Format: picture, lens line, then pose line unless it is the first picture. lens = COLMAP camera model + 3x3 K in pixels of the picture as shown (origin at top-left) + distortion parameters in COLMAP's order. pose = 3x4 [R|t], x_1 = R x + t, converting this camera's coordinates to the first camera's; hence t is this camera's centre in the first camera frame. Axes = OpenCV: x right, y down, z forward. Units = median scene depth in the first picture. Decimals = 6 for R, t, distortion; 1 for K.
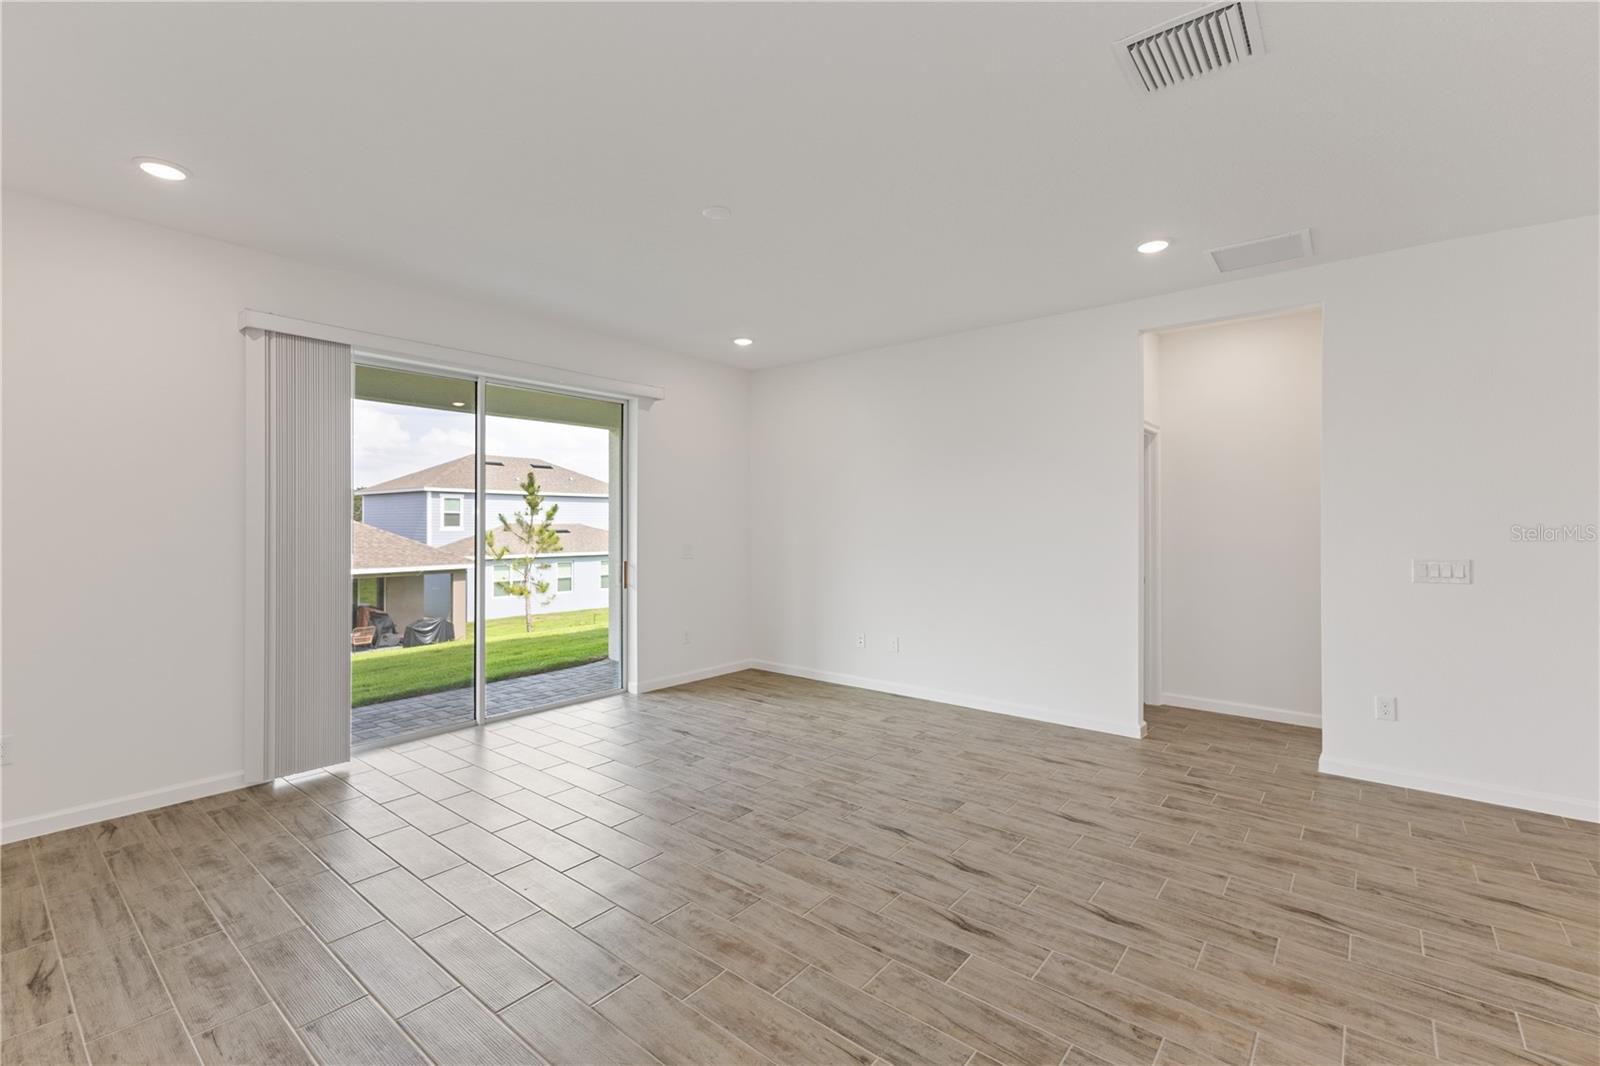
lens RADIAL K [[701.3, 0, 800.0], [0, 701.3, 533.0], [0, 0, 1]] dist [0.008934, -0.000424]
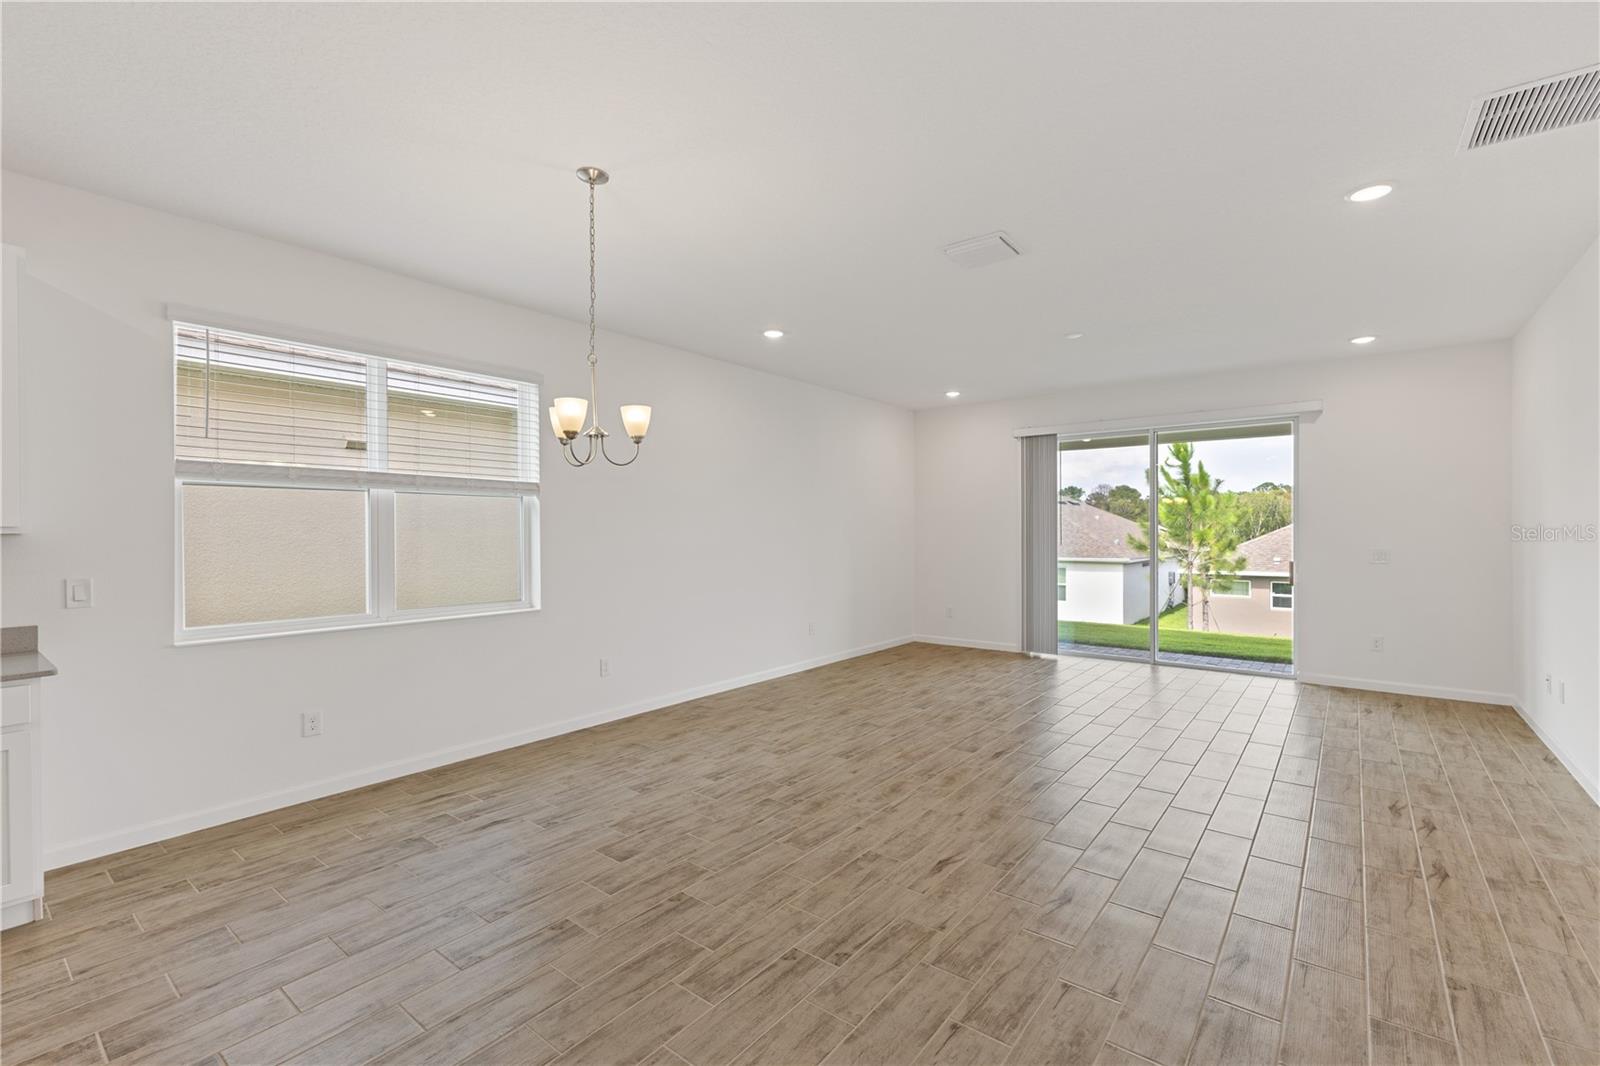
lens RADIAL K [[701.3, 0, 800.0], [0, 701.3, 533.0], [0, 0, 1]] dist [0.008934, -0.000424]
pose [[0.017971, 0.003951, -0.999831, 1.412468], [-0.009783, 0.999945, 0.003776, -0.003142], [0.999791, 0.009714, 0.018009, 0.318553]]
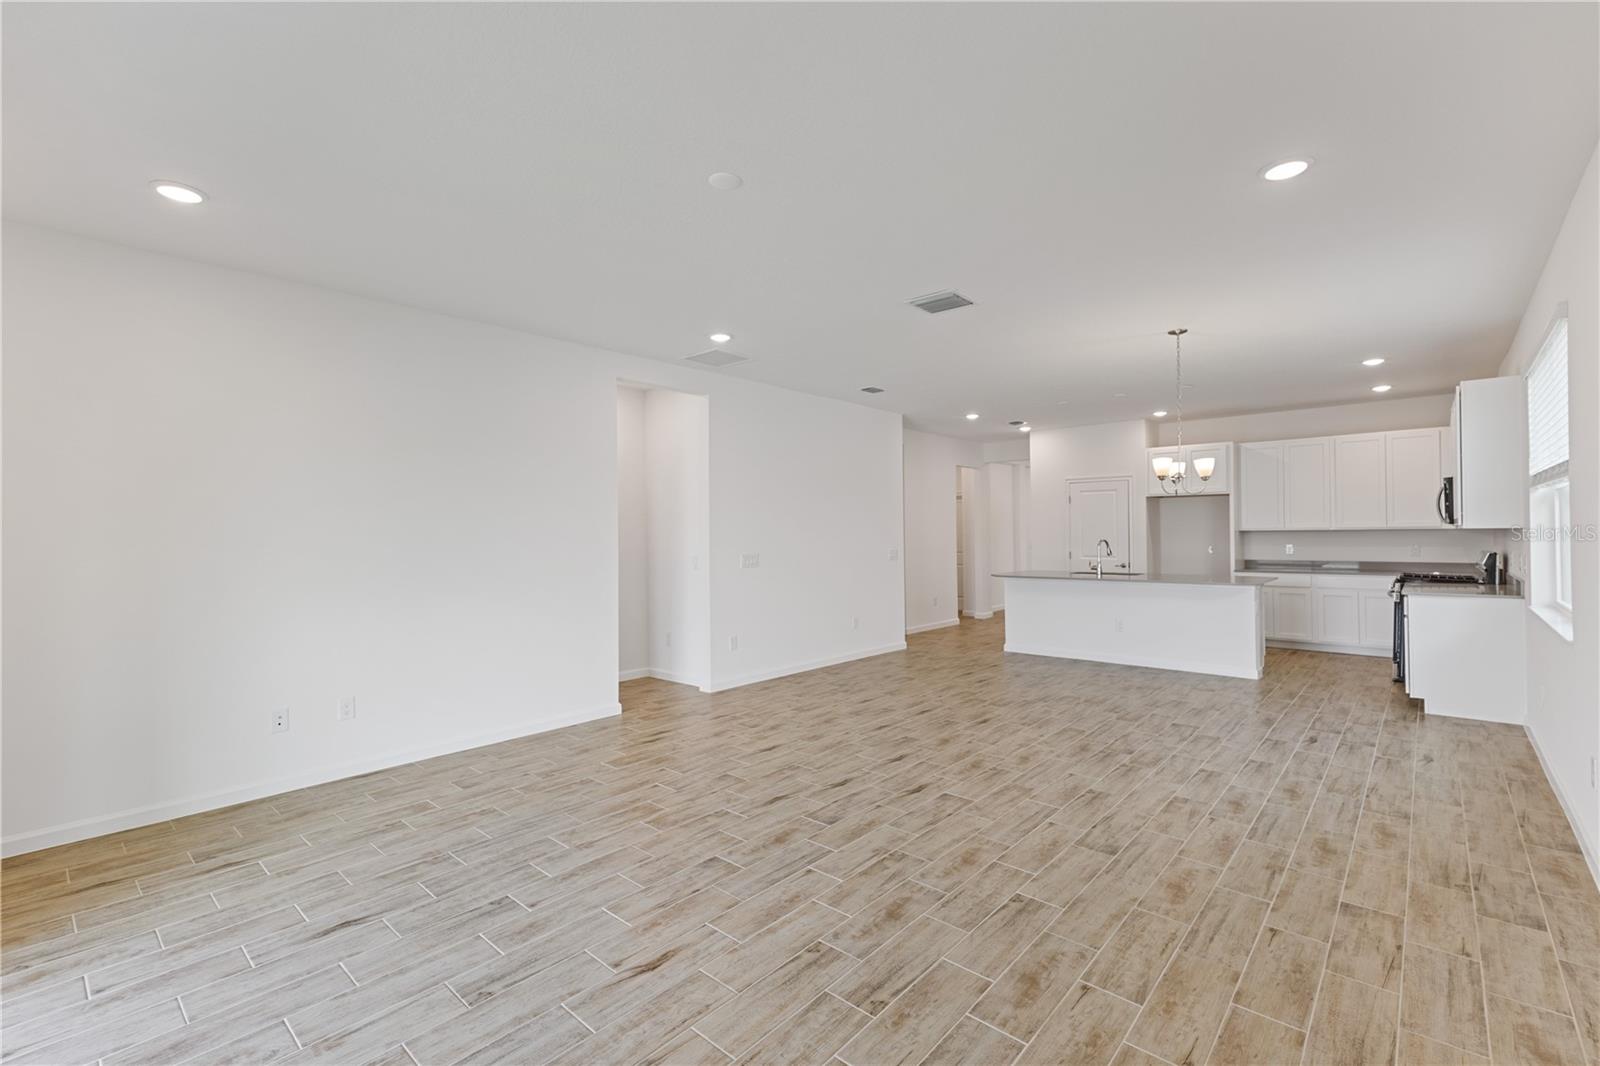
lens RADIAL K [[701.3, 0, 800.0], [0, 701.3, 533.0], [0, 0, 1]] dist [0.008934, -0.000424]
pose [[0.043535, -0.001469, 0.999051, -0.939991], [0.026240, 0.999656, 0.000327, -0.016093], [-0.998707, 0.026201, 0.043558, 0.824453]]
